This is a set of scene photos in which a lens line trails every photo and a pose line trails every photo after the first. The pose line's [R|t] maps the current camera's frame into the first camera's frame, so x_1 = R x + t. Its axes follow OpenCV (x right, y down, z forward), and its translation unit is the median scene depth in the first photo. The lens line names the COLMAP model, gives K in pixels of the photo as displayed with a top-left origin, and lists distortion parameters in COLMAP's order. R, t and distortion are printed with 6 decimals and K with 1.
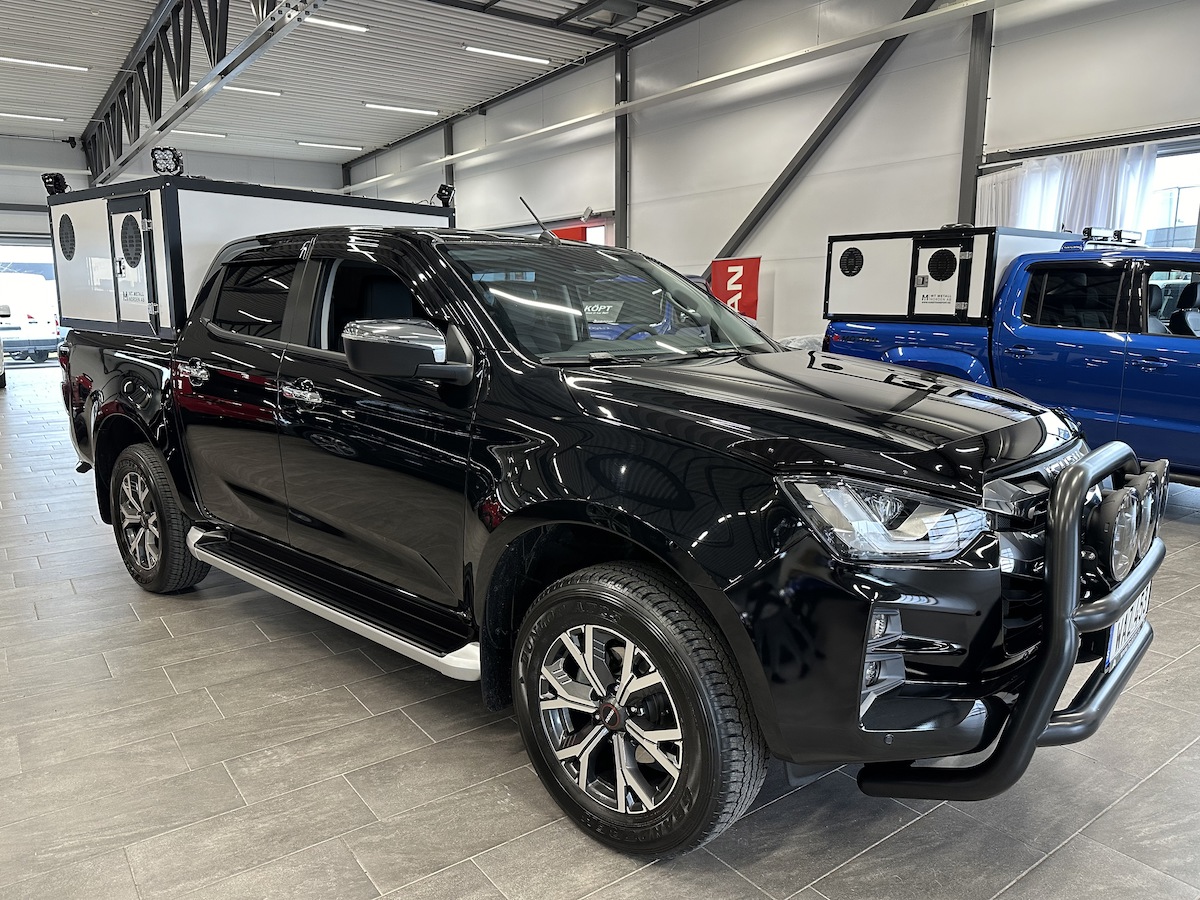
lens RADIAL K [[841.0, 0, 580.5], [0, 841.0, 434.0], [0, 0, 1]] dist [0.053889, -0.084115]
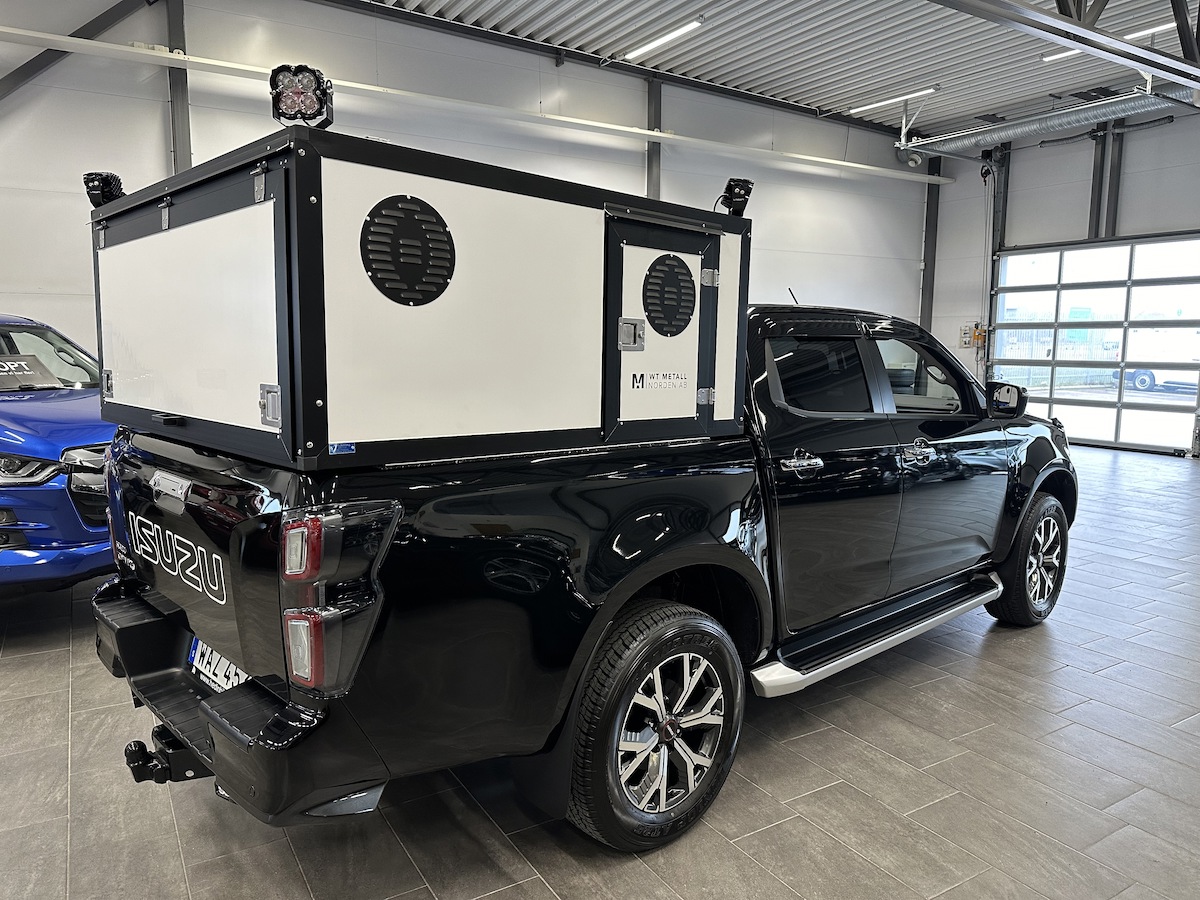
lens RADIAL K [[855.8, 0, 604.6], [0, 855.8, 447.0], [0, 0, 1]] dist [0.121041, -0.150797]
pose [[0.068593, -0.117614, 0.990688, -1.187111], [0.151880, 0.982683, 0.106148, -0.190662], [-0.986016, 0.143184, 0.085268, 1.004853]]
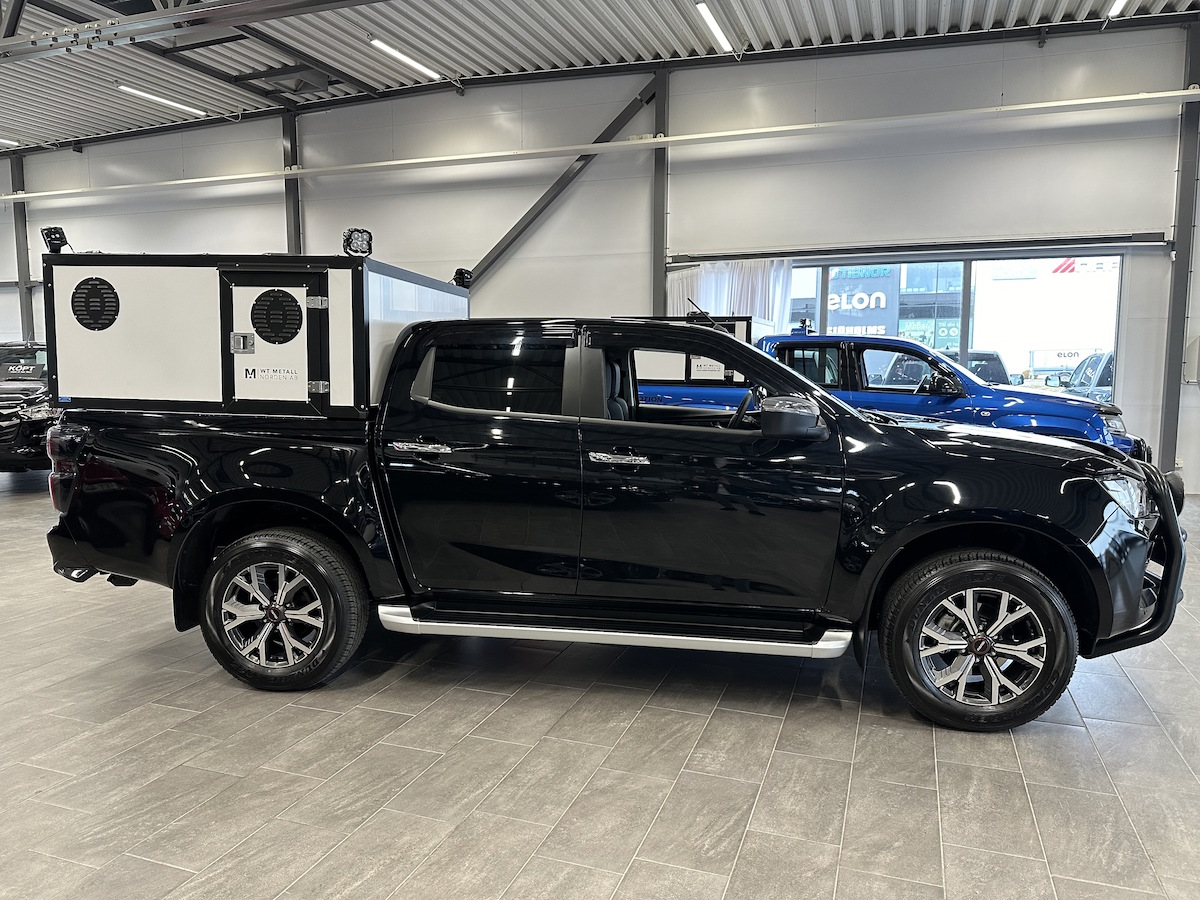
lens RADIAL K [[841.0, 0, 580.5], [0, 841.0, 434.0], [0, 0, 1]] dist [0.053889, -0.084115]
pose [[0.832252, -0.046367, 0.552455, -0.772587], [0.082919, 0.995698, -0.041346, -0.029318], [-0.548161, 0.080219, 0.832517, 0.034463]]
